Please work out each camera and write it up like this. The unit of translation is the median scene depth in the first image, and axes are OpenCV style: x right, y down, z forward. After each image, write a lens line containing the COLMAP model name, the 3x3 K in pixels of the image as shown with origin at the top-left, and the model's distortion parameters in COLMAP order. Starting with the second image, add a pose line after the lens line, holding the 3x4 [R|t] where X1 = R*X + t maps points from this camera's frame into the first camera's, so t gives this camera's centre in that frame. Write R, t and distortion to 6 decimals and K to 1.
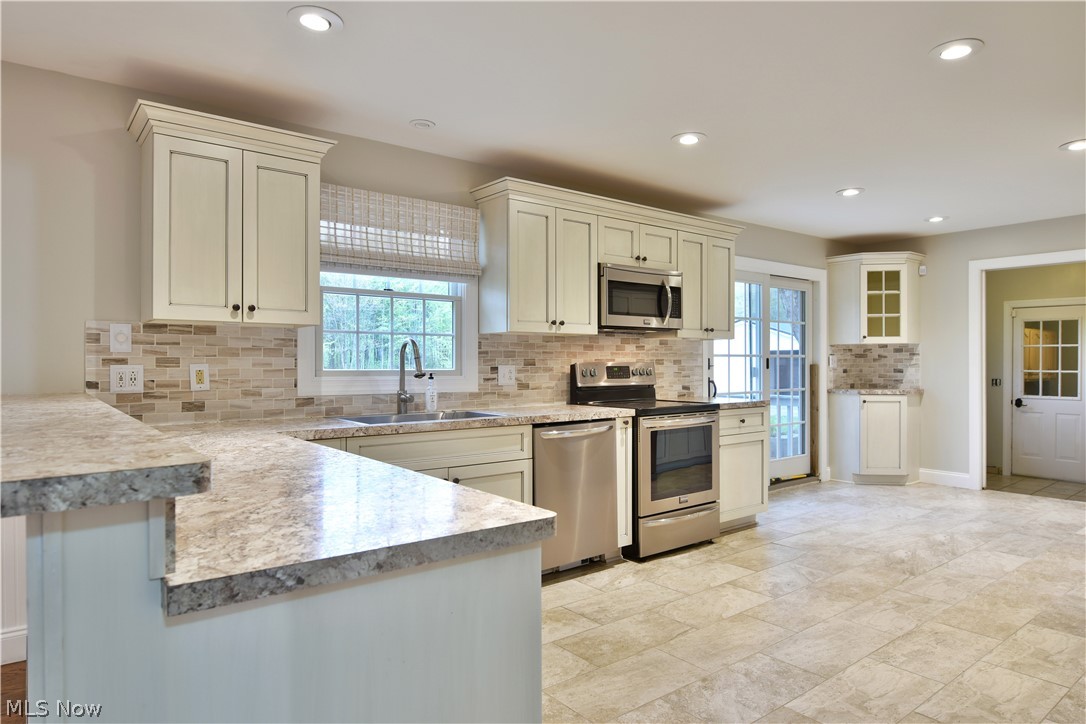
lens RADIAL K [[661.4, 0, 544.6], [0, 661.4, 366.2], [0, 0, 1]] dist [-0.012231, -0.004823]
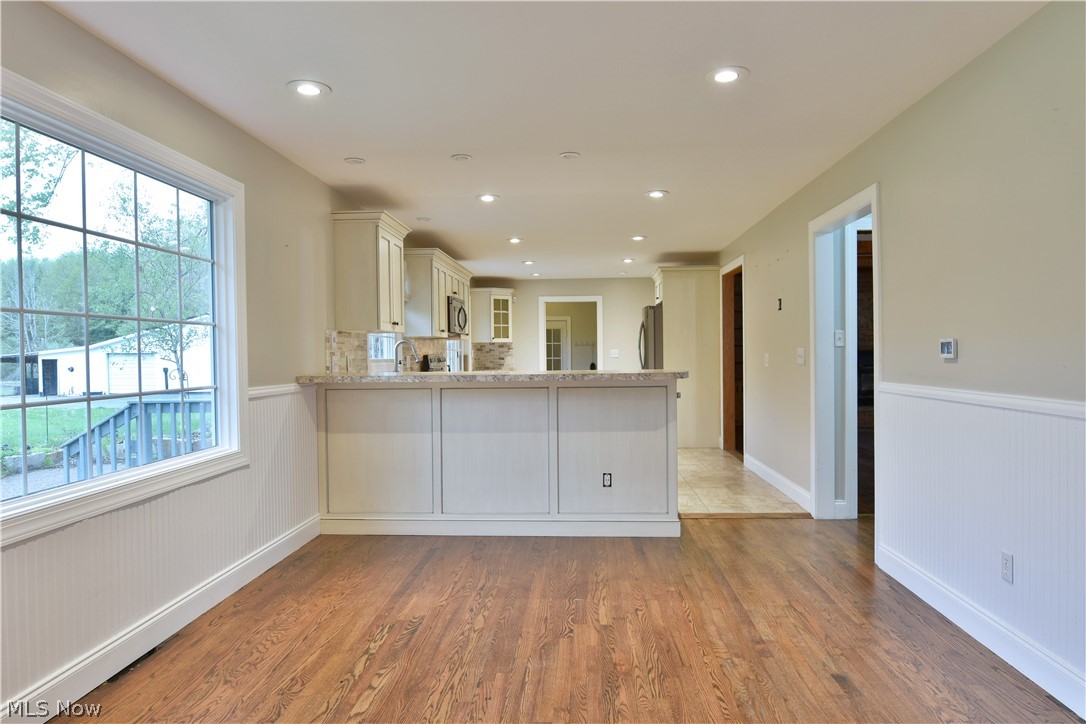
lens RADIAL K [[661.4, 0, 544.6], [0, 661.4, 366.2], [0, 0, 1]] dist [-0.012231, -0.004823]
pose [[0.661409, -0.020554, 0.749744, -1.150215], [0.015181, 0.999787, 0.014016, 0.007986], [-0.749872, 0.002112, 0.661580, -0.336552]]
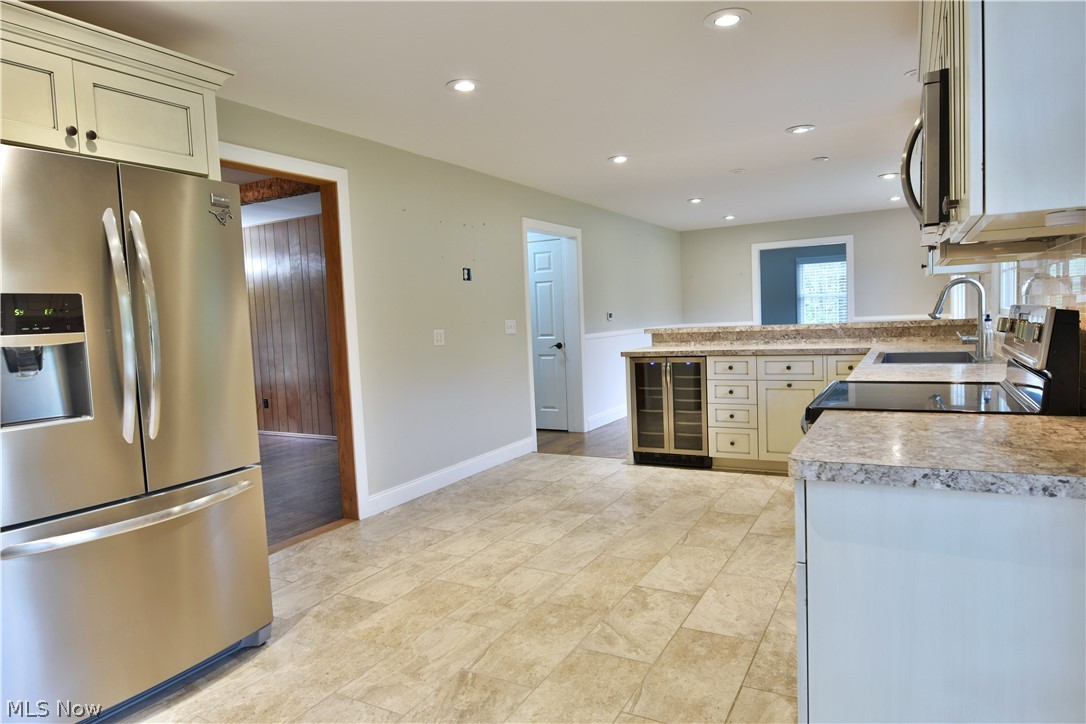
lens RADIAL K [[661.4, 0, 544.6], [0, 661.4, 366.2], [0, 0, 1]] dist [-0.012231, -0.004823]
pose [[-0.920736, 0.073482, -0.383204, 0.696762], [0.045292, 0.995595, 0.082088, -0.019092], [0.387548, 0.058225, -0.920009, 1.563649]]
